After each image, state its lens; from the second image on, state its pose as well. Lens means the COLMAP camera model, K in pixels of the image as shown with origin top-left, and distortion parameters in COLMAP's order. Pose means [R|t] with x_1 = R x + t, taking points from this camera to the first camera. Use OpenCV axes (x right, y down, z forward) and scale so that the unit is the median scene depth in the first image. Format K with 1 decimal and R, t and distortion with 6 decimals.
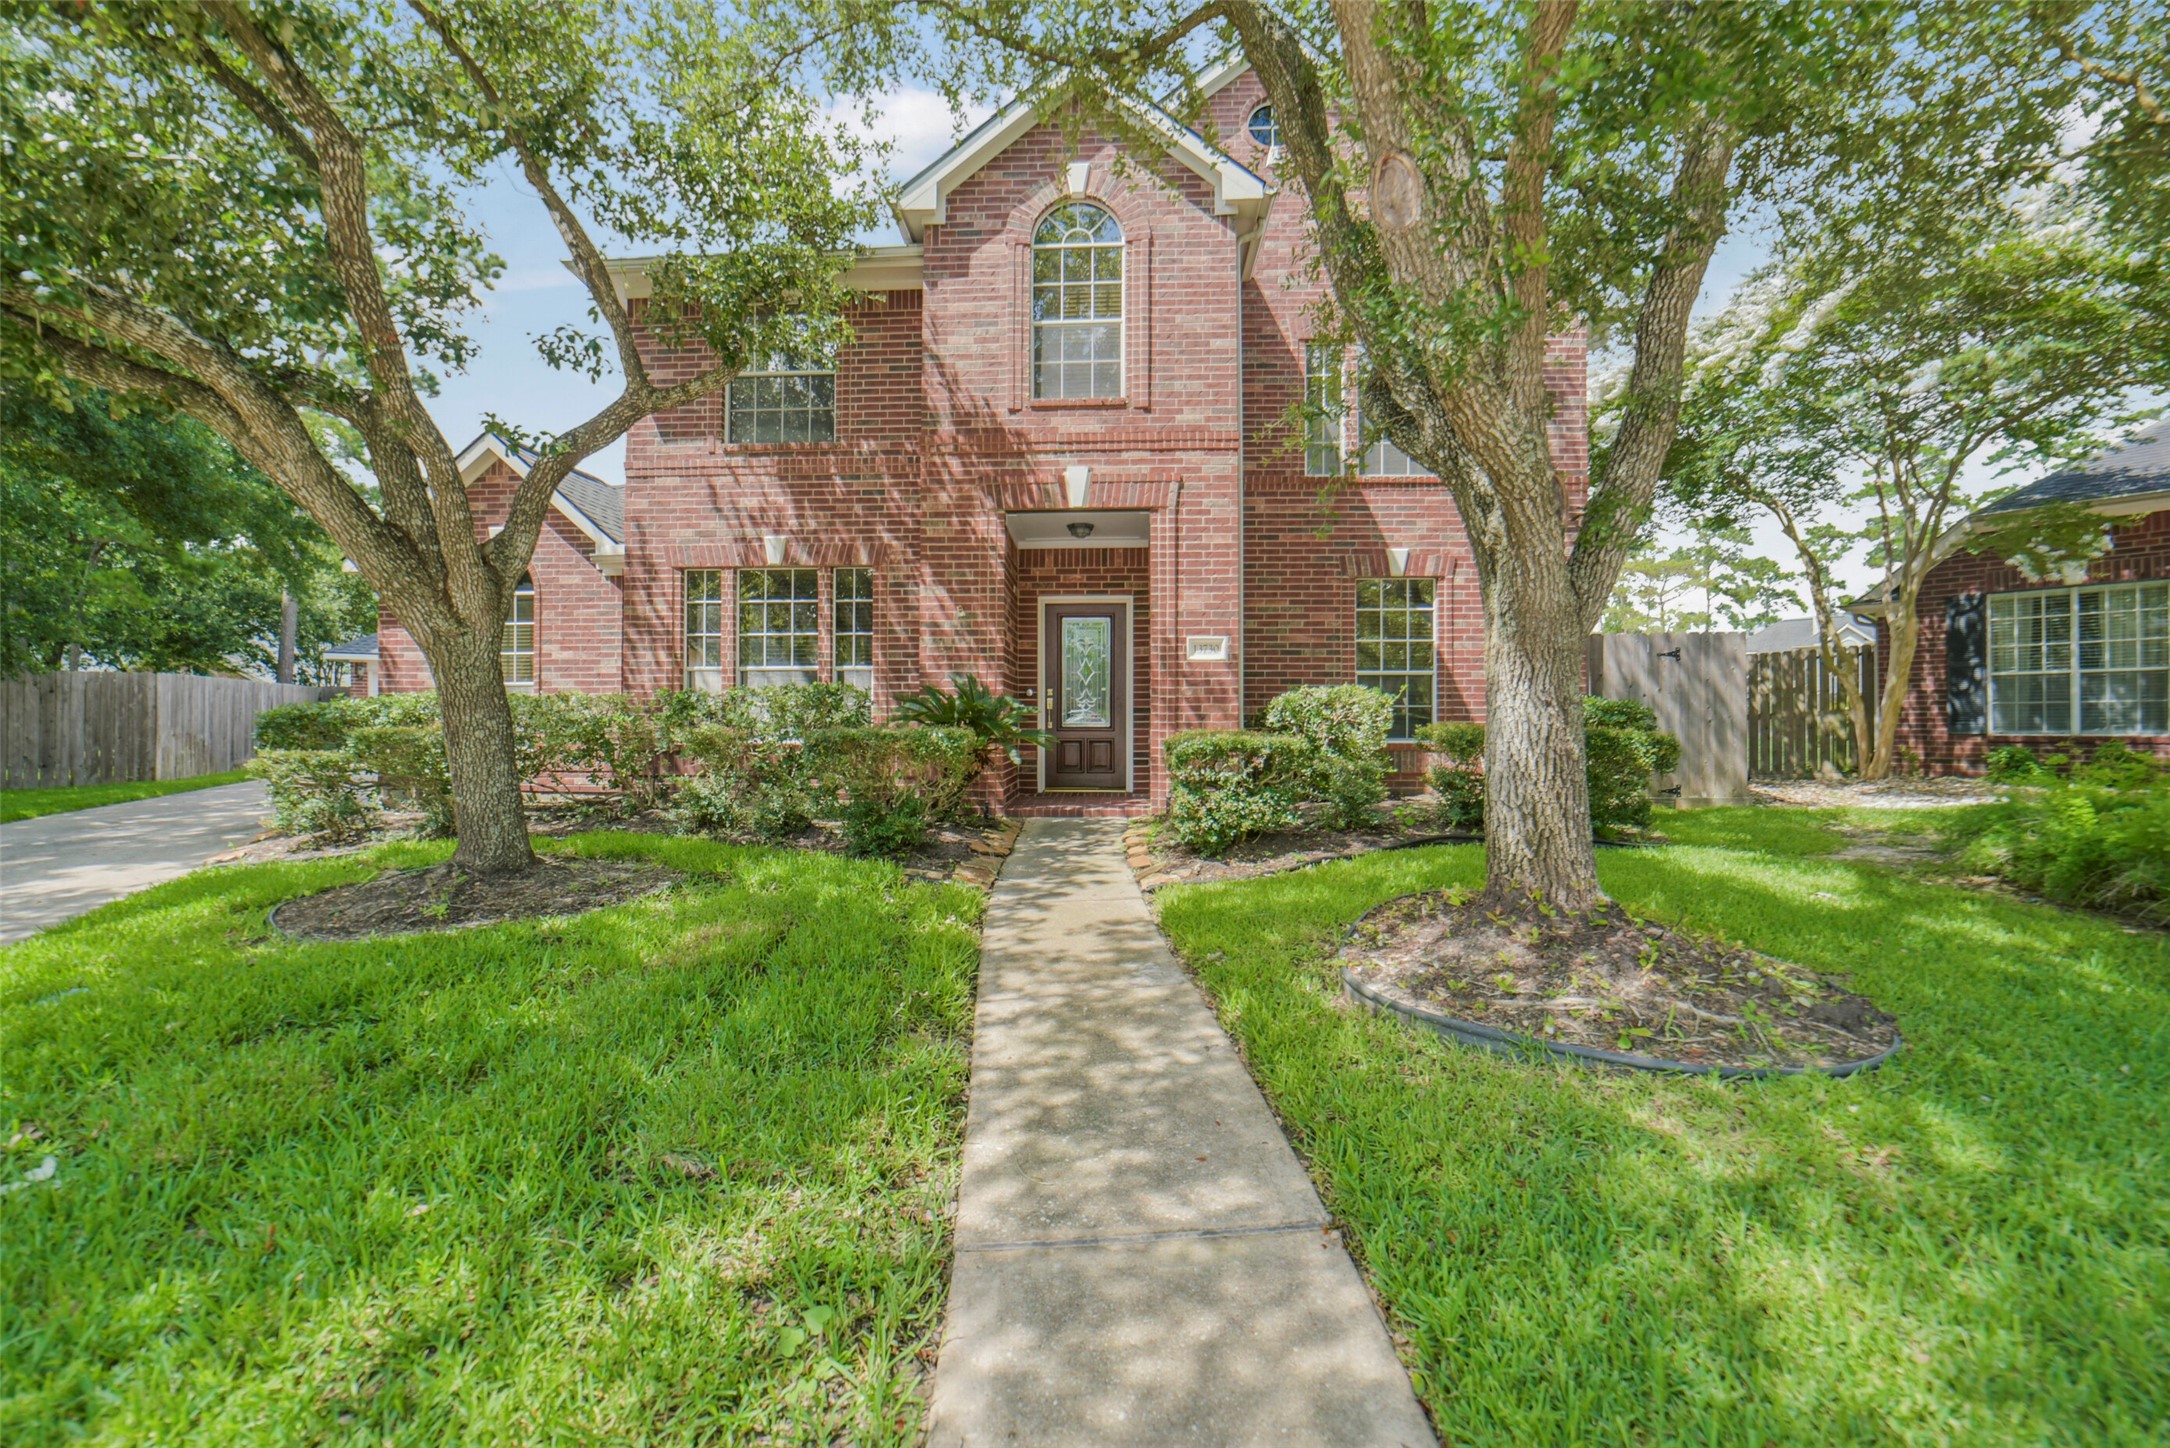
lens RADIAL K [[825.9, 0, 1076.3], [0, 825.9, 745.9], [0, 0, 1]] dist [-0.030824, 0.010131]
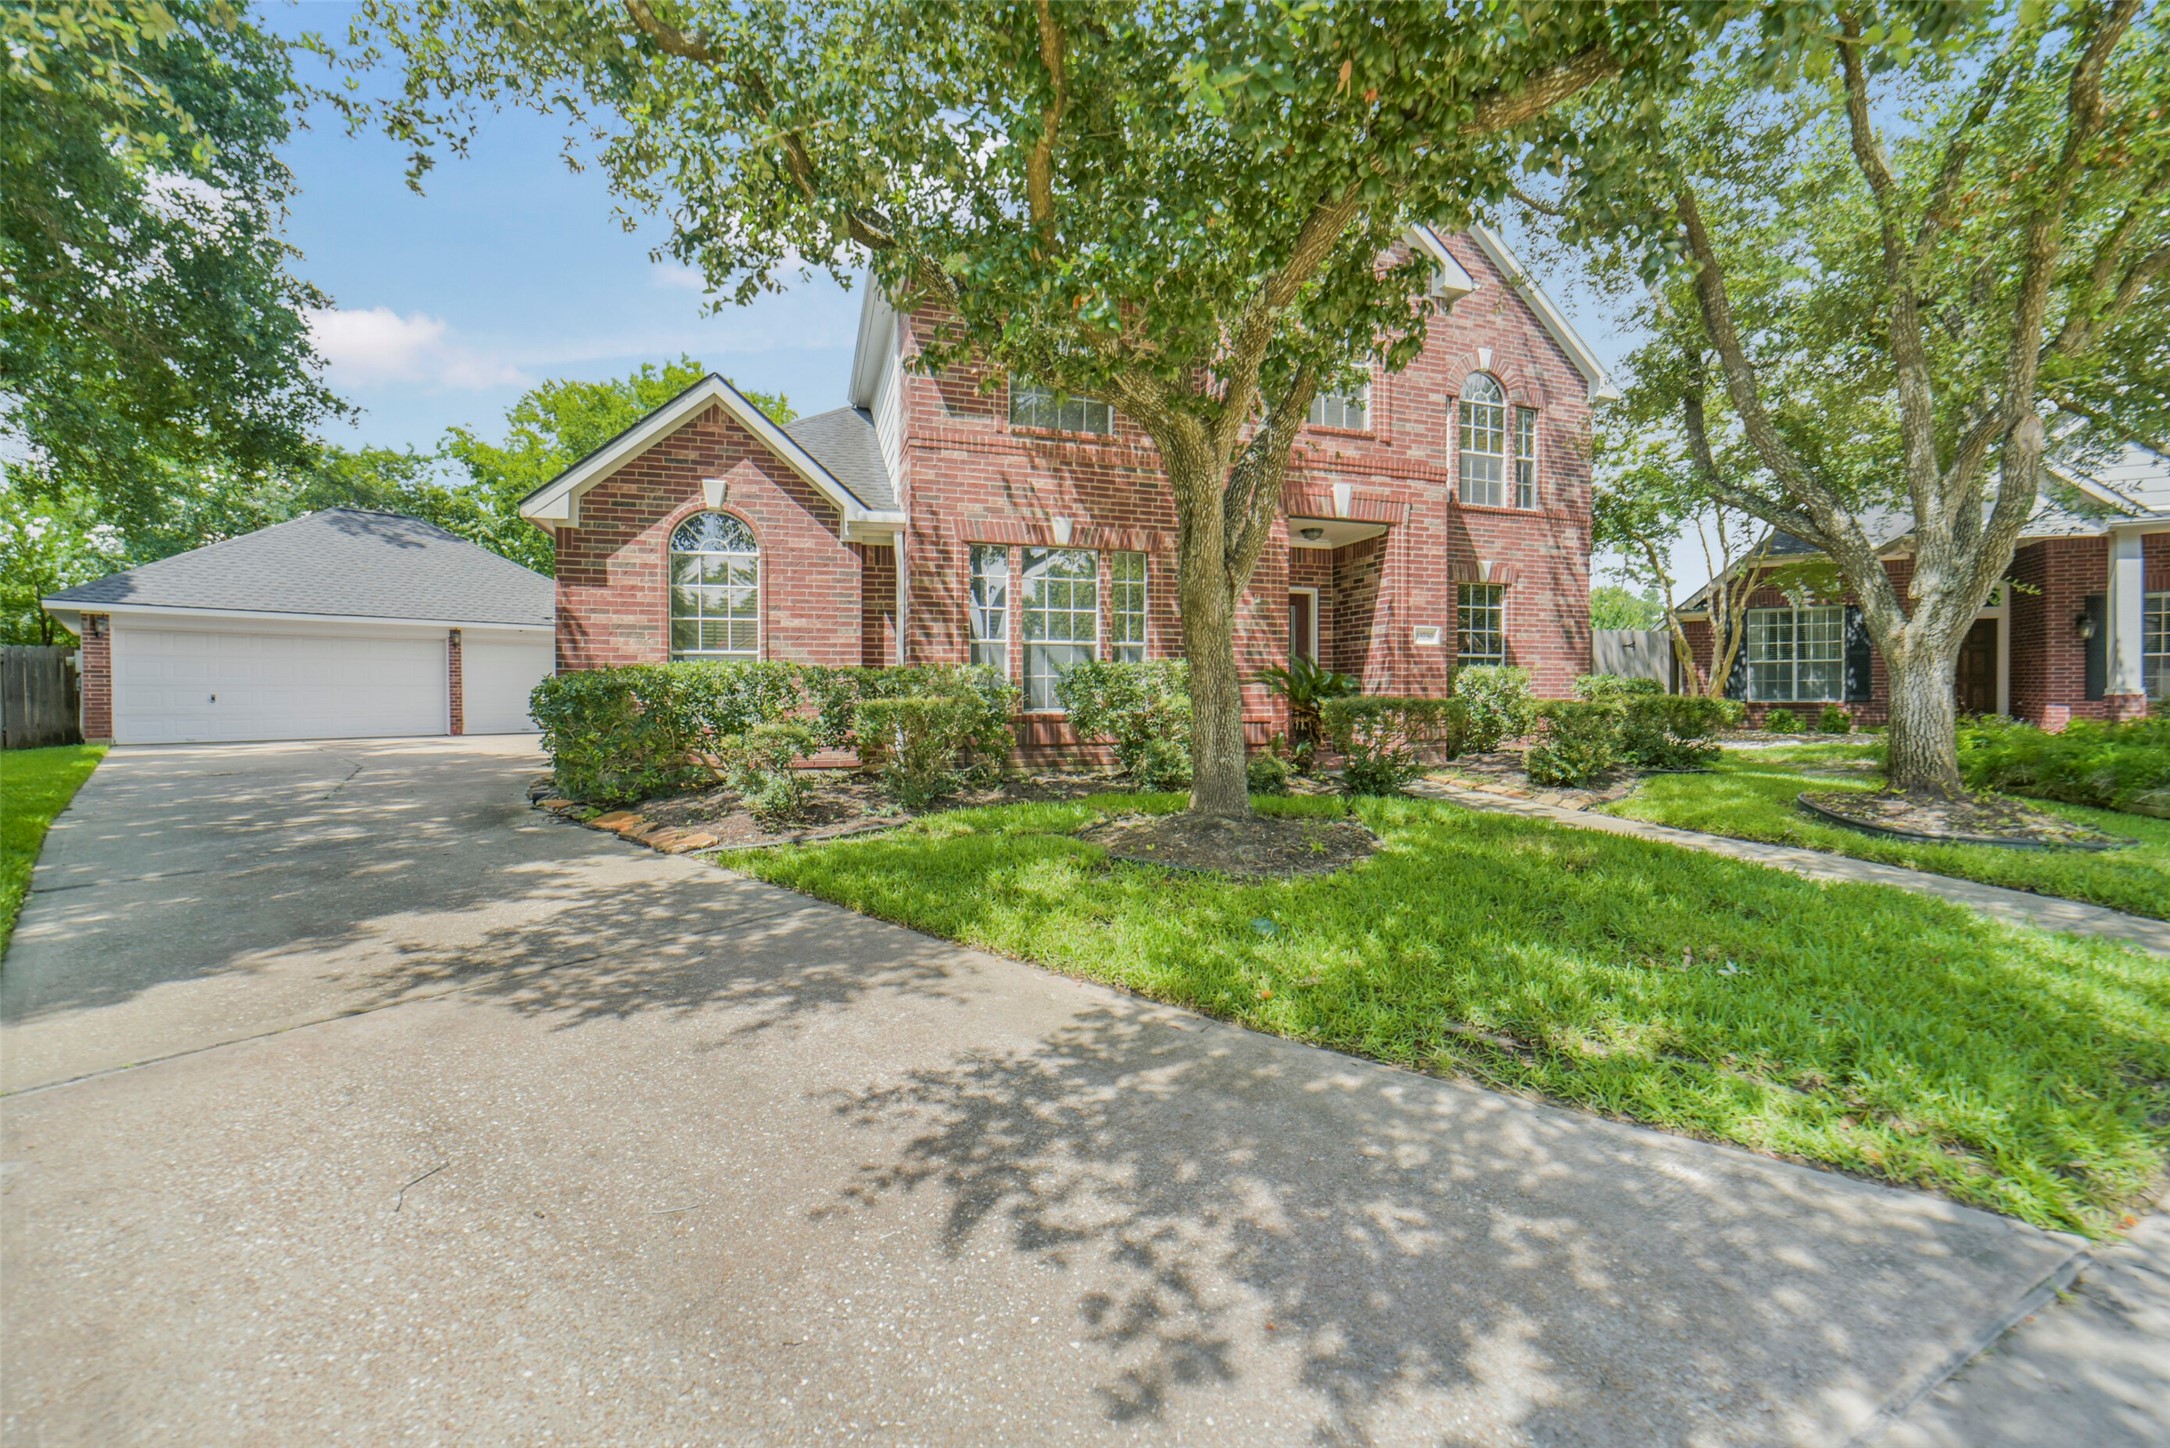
lens RADIAL K [[845.1, 0, 1096.6], [0, 845.1, 707.3], [0, 0, 1]] dist [-0.033301, 0.010655]
pose [[0.934112, -0.006617, 0.356918, -0.663151], [0.011955, 0.999847, -0.012751, 0.001799], [-0.356780, 0.016178, 0.934049, -0.021508]]
